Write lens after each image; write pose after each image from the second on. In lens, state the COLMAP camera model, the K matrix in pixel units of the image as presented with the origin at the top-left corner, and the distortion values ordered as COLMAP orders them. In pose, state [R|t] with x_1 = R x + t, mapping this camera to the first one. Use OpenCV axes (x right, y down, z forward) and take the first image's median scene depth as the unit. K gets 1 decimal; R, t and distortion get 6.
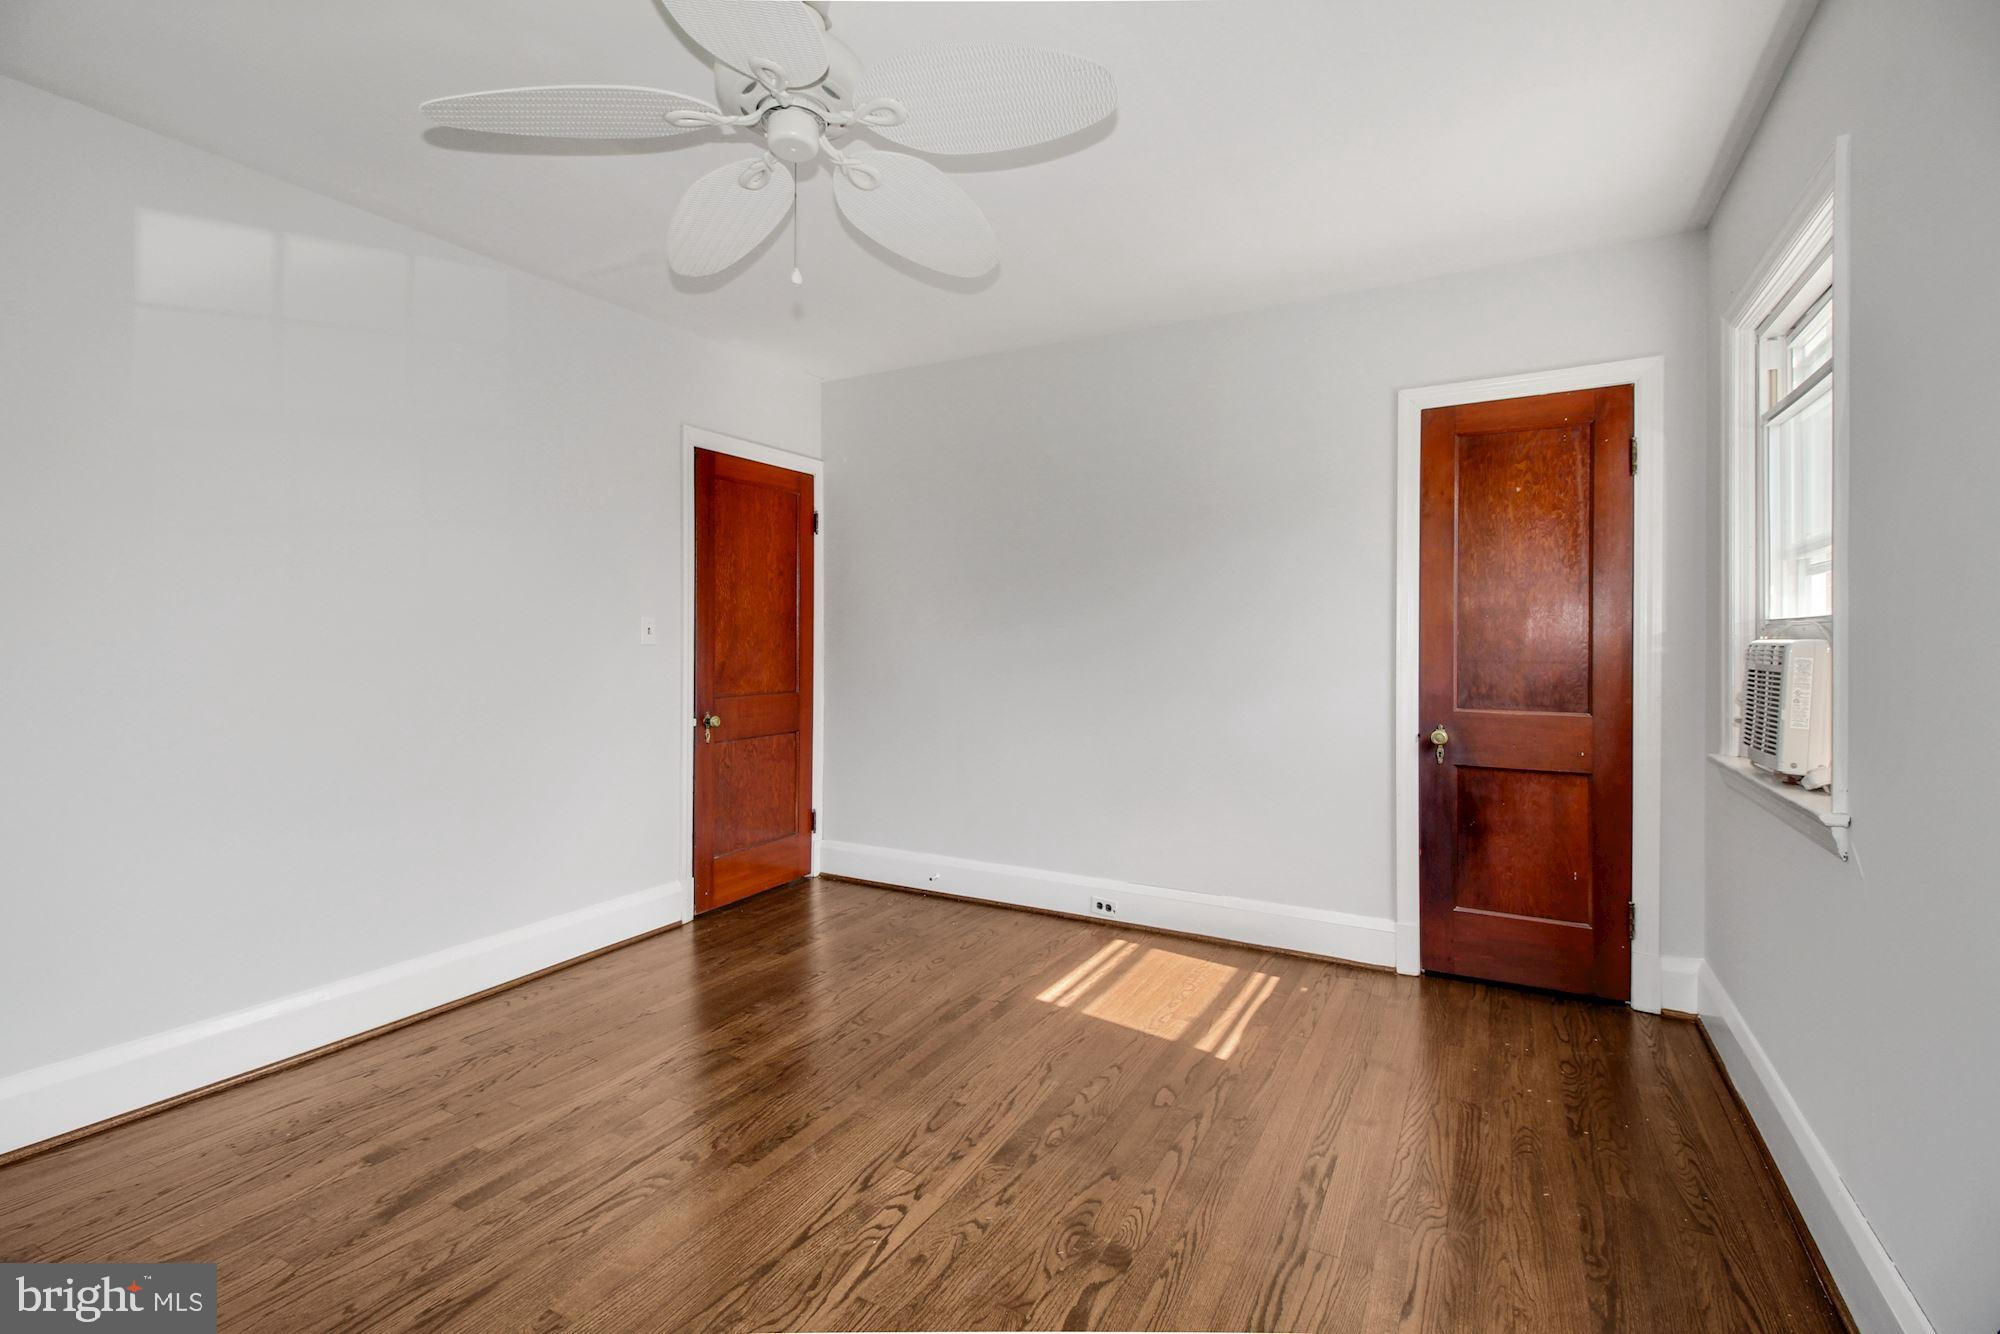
lens RADIAL K [[928.0, 0, 1001.0], [0, 928.0, 653.4], [0, 0, 1]] dist [0.011025, -0.004241]
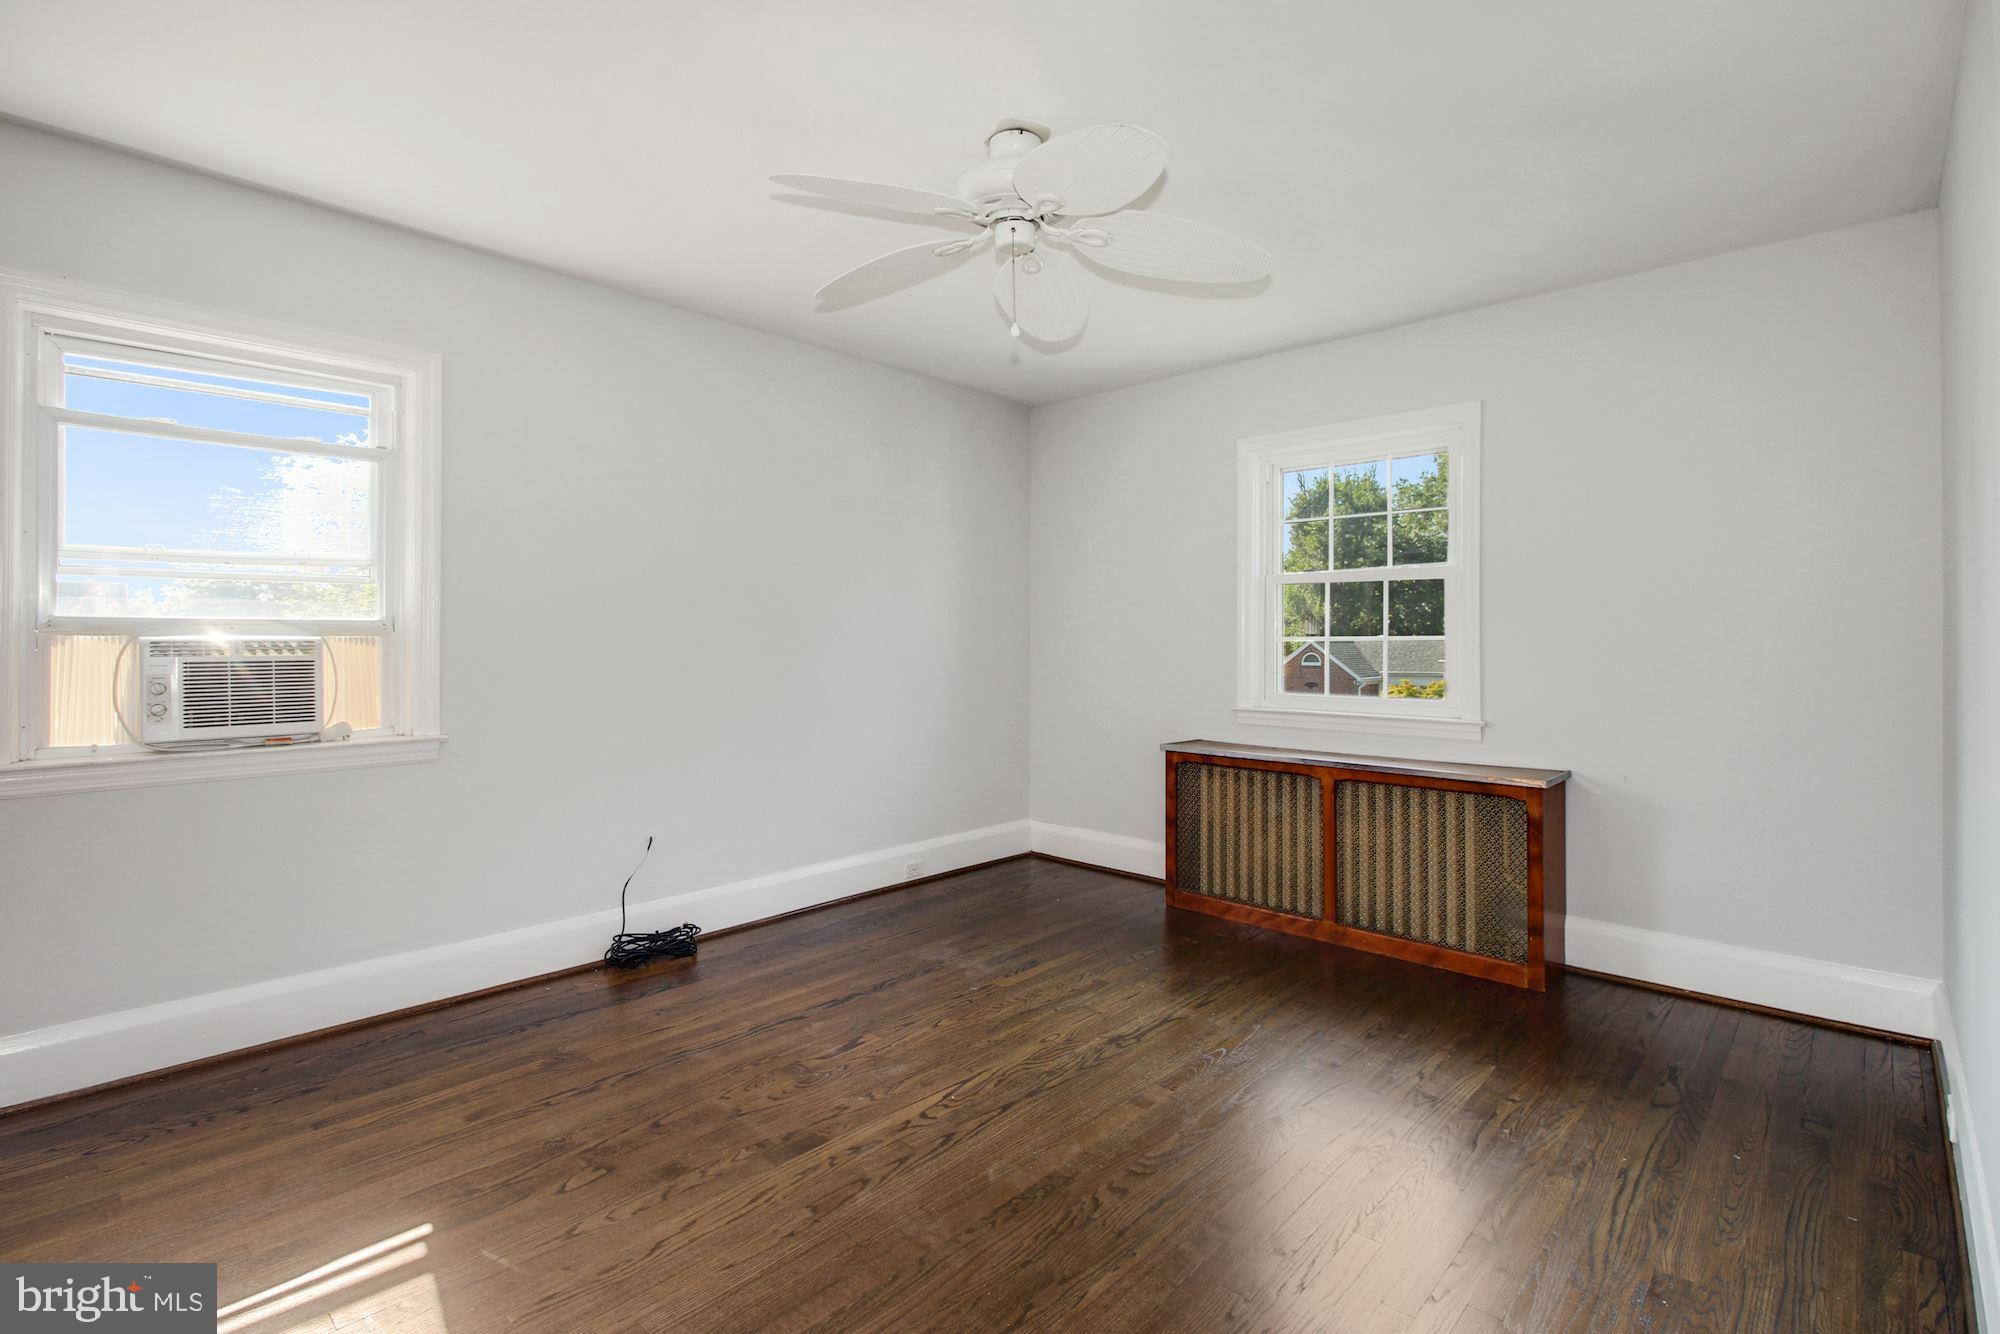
lens RADIAL K [[928.0, 0, 997.4], [0, 928.0, 648.6], [0, 0, 1]] dist [0.011025, -0.004241]
pose [[-0.969394, -0.007680, 0.245391, -0.466391], [0.000568, 0.999438, 0.033526, -0.040821], [-0.245511, 0.032640, -0.968844, 2.029815]]
